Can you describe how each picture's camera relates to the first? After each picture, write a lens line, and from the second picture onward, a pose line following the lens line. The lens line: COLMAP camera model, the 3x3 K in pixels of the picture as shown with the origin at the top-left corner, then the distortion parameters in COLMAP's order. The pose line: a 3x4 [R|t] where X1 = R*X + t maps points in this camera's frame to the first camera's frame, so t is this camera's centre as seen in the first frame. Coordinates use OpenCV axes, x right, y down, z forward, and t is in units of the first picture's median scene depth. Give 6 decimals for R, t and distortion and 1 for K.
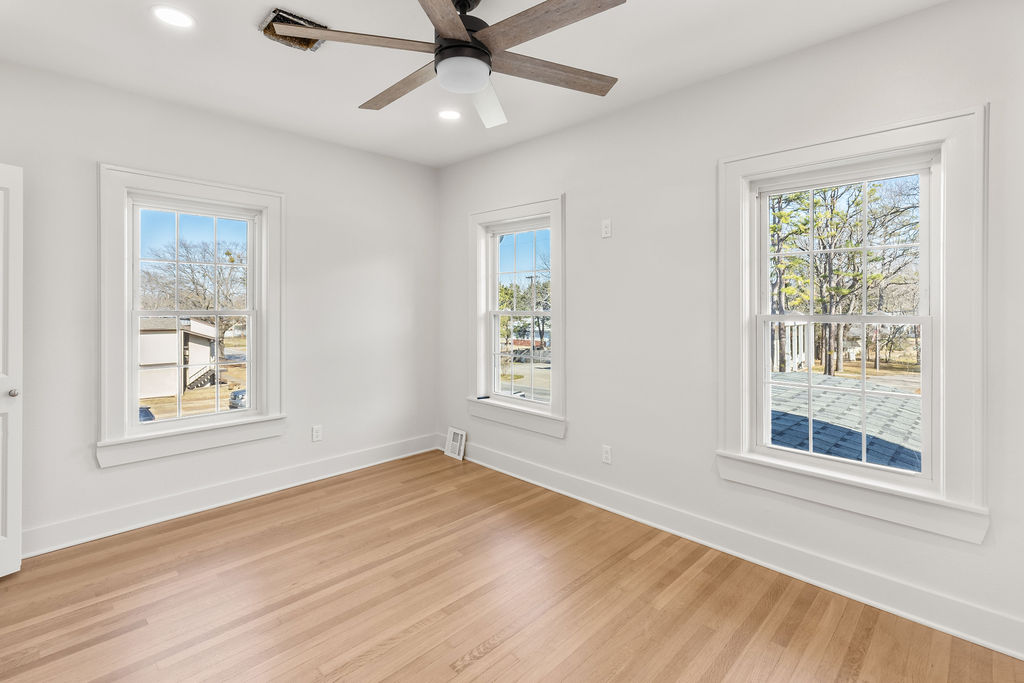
lens RADIAL K [[472.5, 0, 510.8], [0, 472.5, 308.1], [0, 0, 1]] dist [0.002956, -0.000516]
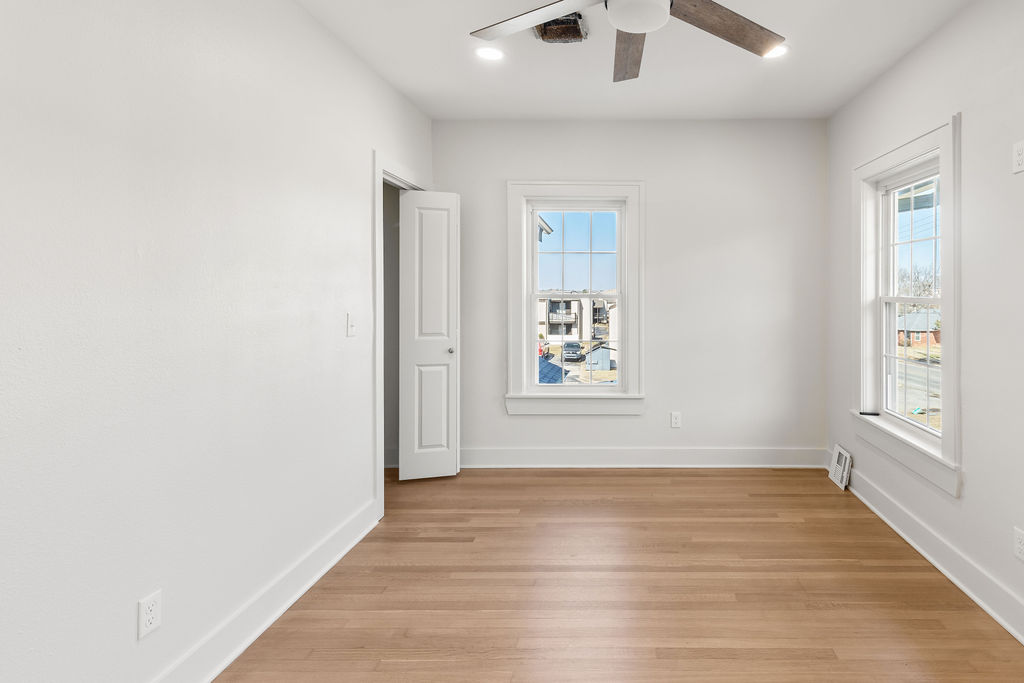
lens RADIAL K [[485.7, 0, 511.8], [0, 485.7, 292.7], [0, 0, 1]] dist [0.004564, -0.000811]
pose [[0.704599, 0.003322, -0.709598, 0.116161], [-0.003110, 0.999994, 0.001593, 0.000116], [0.709599, 0.001084, 0.704605, 0.081713]]
